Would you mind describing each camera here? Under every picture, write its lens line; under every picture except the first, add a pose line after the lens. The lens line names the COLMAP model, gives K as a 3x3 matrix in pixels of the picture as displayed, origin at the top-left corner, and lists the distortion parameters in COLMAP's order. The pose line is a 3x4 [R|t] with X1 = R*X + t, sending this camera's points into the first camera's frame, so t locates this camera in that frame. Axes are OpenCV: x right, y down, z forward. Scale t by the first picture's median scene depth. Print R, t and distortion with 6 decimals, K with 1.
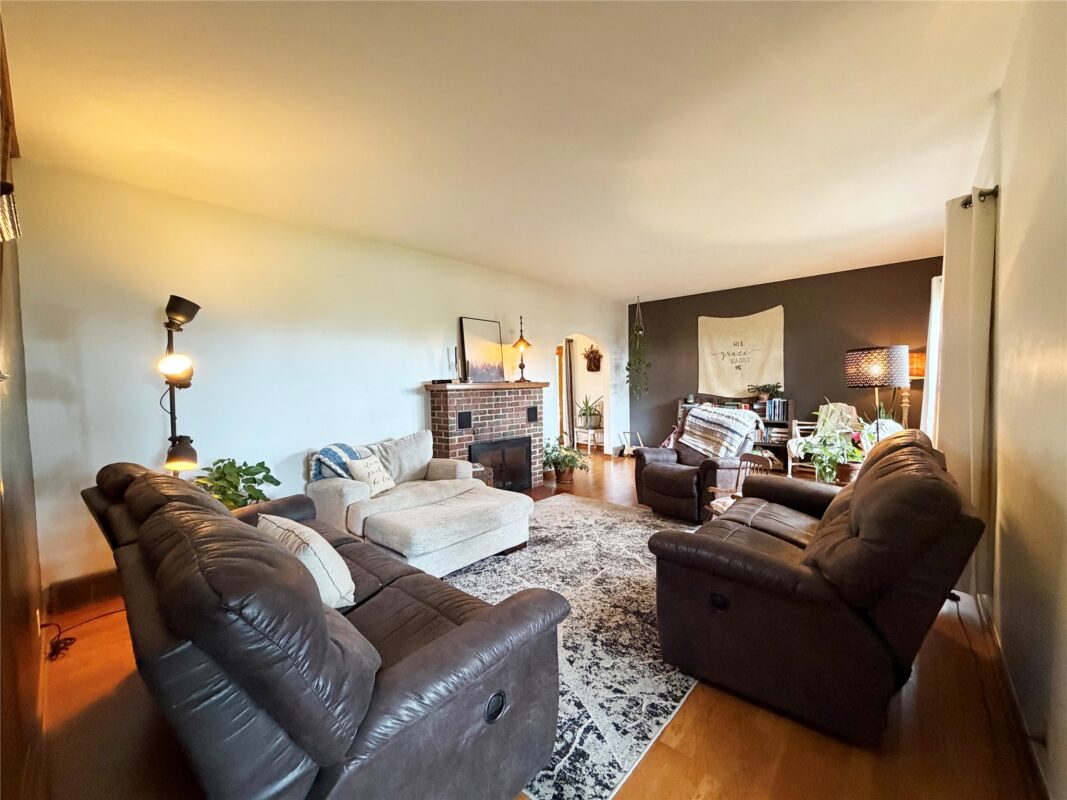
lens RADIAL K [[424.7, 0, 529.8], [0, 424.7, 396.9], [0, 0, 1]] dist [-0.026611, -0.001073]
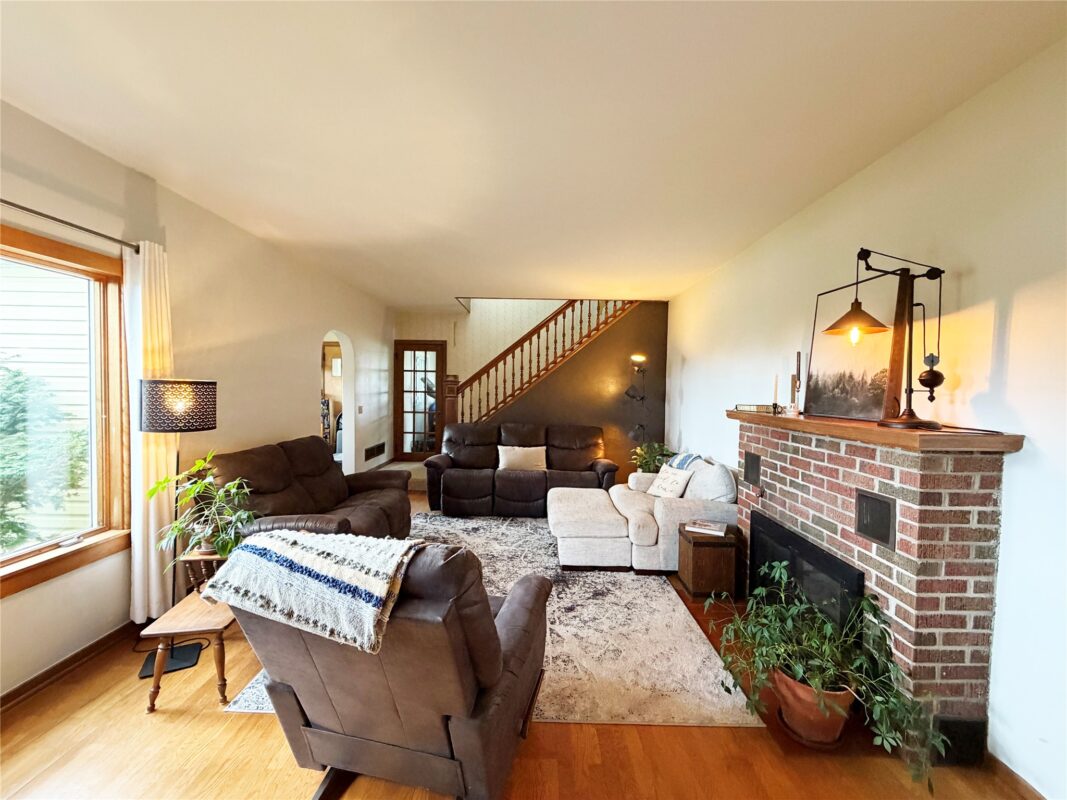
lens RADIAL K [[424.7, 0, 532.6], [0, 424.7, 400.3], [0, 0, 1]] dist [-0.026611, -0.001073]
pose [[-0.748067, 0.033001, -0.662802, 0.478316], [-0.016940, 0.997488, 0.068785, -0.080960], [0.663407, 0.062684, -0.745629, 1.151439]]
